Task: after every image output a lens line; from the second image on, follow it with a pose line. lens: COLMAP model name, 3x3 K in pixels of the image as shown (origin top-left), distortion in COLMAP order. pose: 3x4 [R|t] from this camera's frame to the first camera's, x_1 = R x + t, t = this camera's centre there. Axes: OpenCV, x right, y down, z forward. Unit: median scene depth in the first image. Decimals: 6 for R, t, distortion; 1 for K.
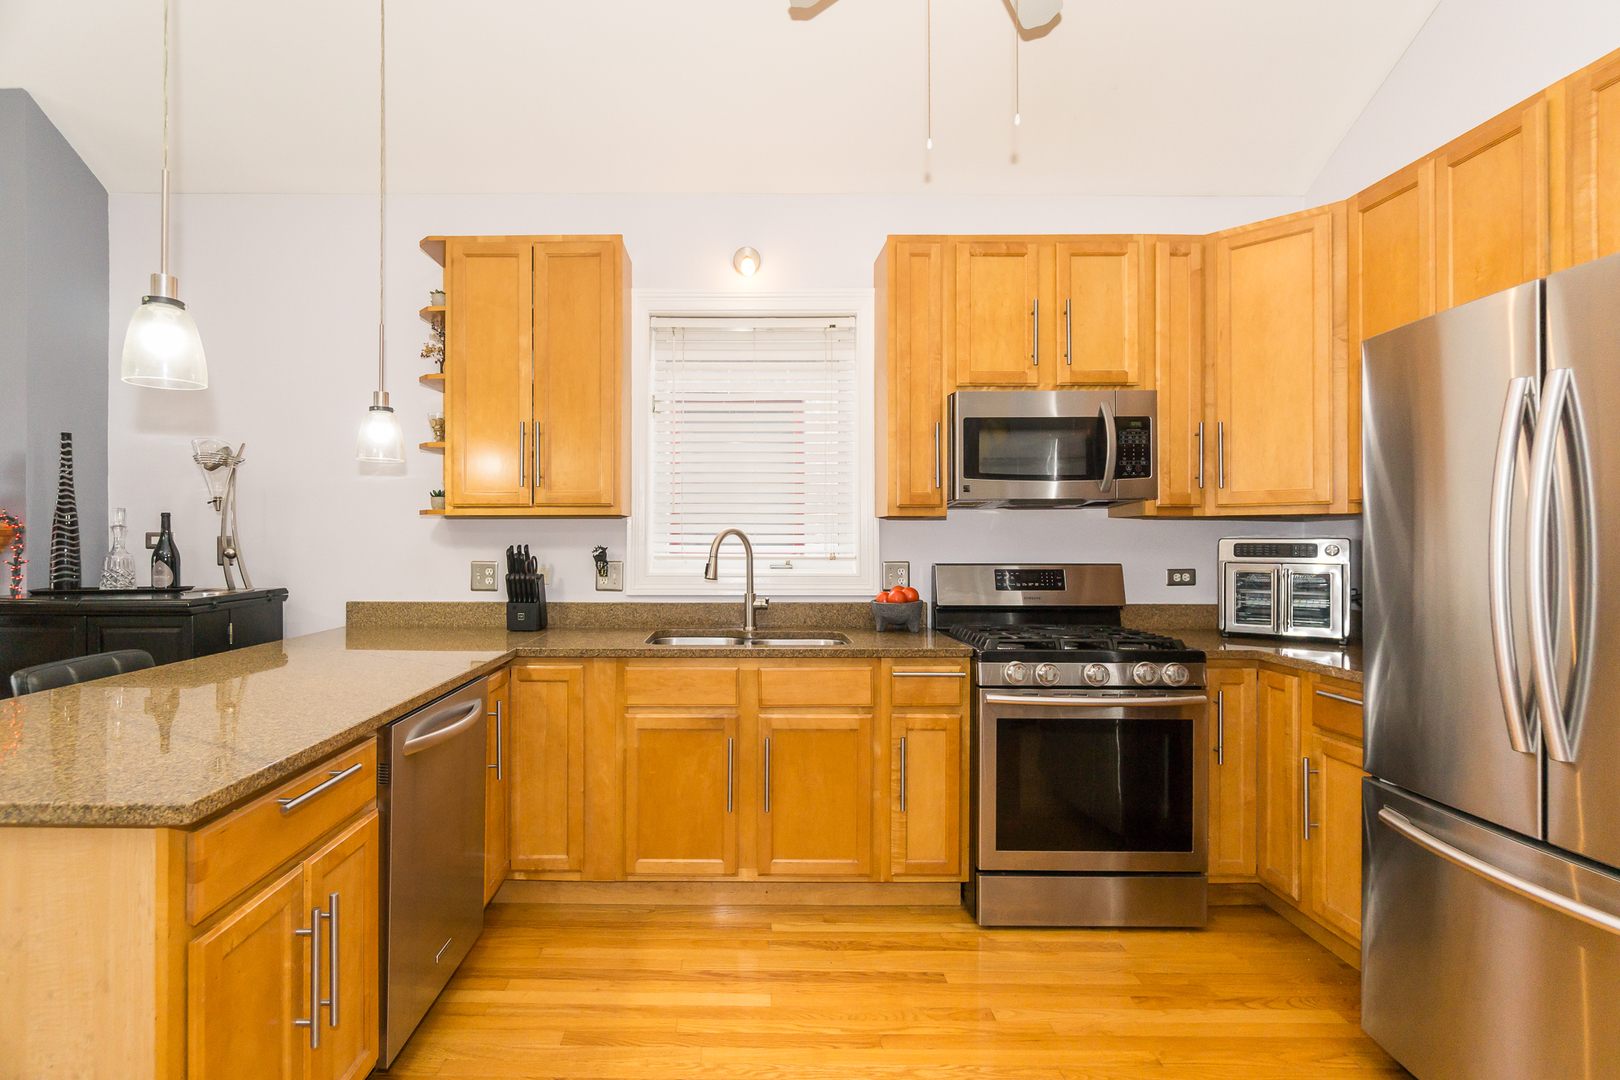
lens RADIAL K [[768.8, 0, 809.2], [0, 768.8, 540.1], [0, 0, 1]] dist [-0.011444, 0.001473]
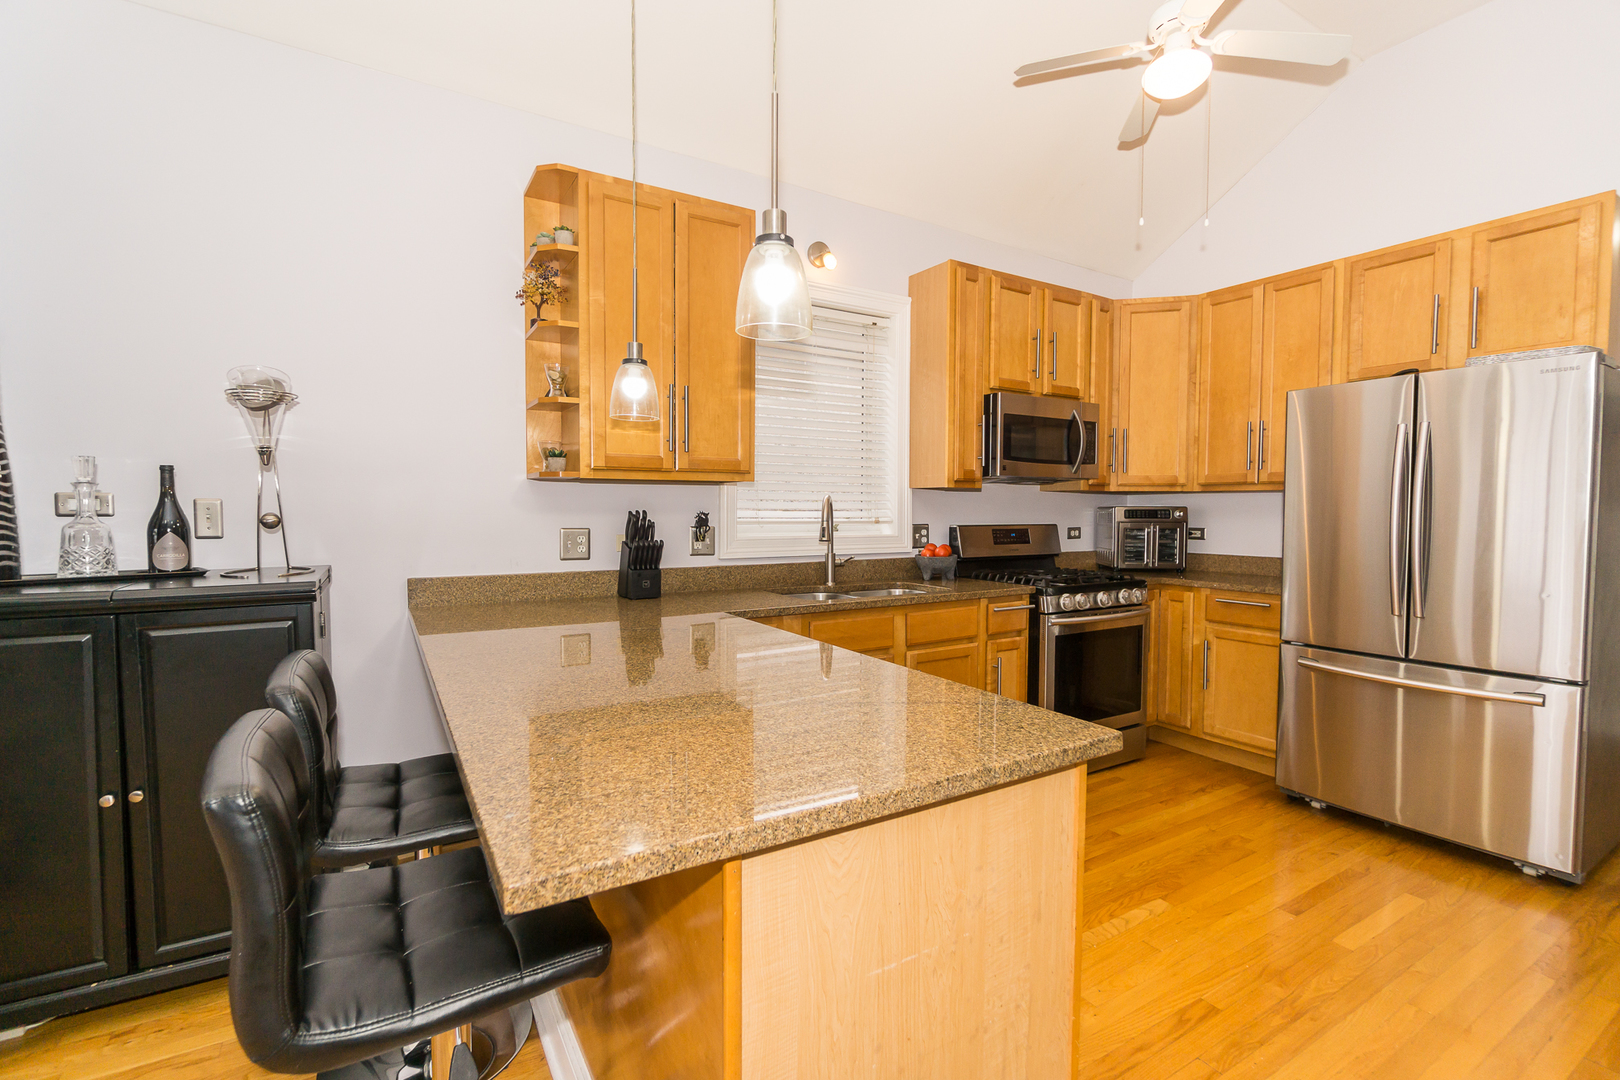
lens RADIAL K [[706.2, 0, 805.3], [0, 706.2, 541.4], [0, 0, 1]] dist [-0.015932, -0.000032]
pose [[0.854056, -0.022678, 0.519686, -0.680952], [-0.001838, 0.998911, 0.046610, 0.003308], [-0.520178, -0.040763, 0.853085, 0.135331]]
